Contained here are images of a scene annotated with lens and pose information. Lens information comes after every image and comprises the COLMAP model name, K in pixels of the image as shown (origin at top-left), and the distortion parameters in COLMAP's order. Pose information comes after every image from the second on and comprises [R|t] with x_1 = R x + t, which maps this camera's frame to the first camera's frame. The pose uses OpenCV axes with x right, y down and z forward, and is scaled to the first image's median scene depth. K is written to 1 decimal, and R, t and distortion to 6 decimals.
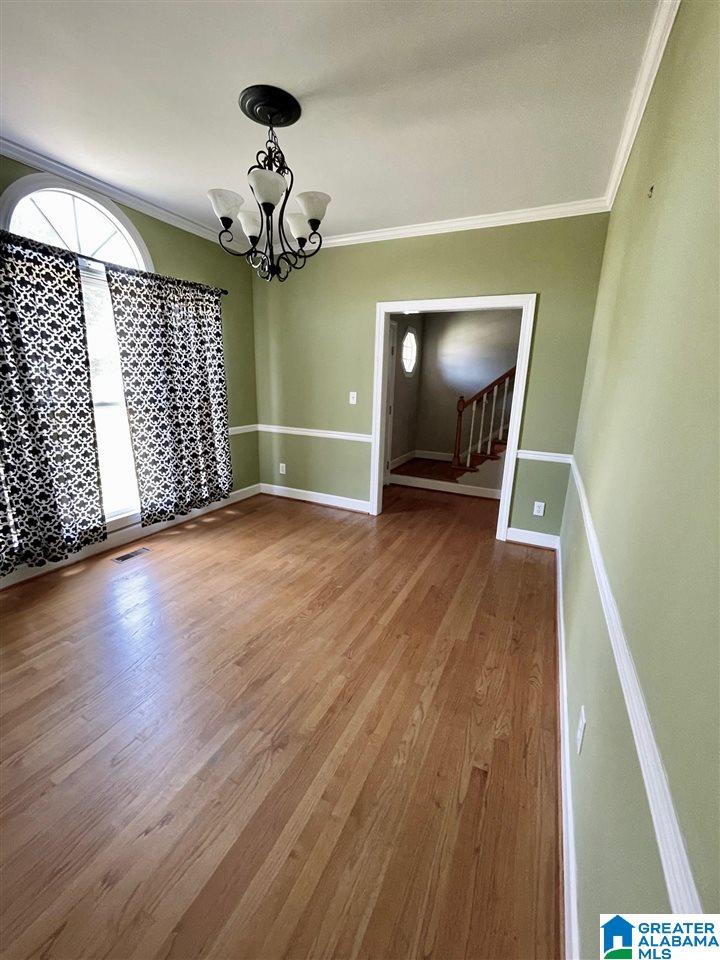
lens RADIAL K [[390.4, 0, 359.6], [0, 390.4, 479.5], [0, 0, 1]] dist [0.001466, -0.000228]
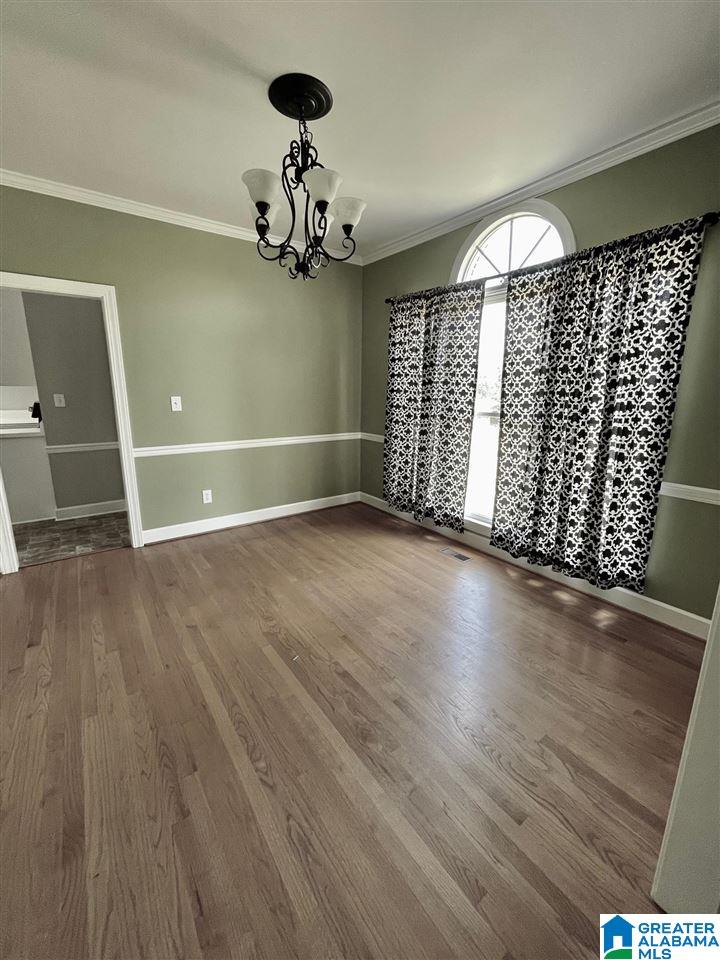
lens RADIAL K [[390.4, 0, 359.4], [0, 390.4, 476.2], [0, 0, 1]] dist [0.001466, -0.000228]
pose [[-0.473627, 0.158536, -0.866339, 0.414971], [-0.248294, 0.919731, 0.304049, -0.255108], [0.845002, 0.359113, -0.396245, 1.112417]]
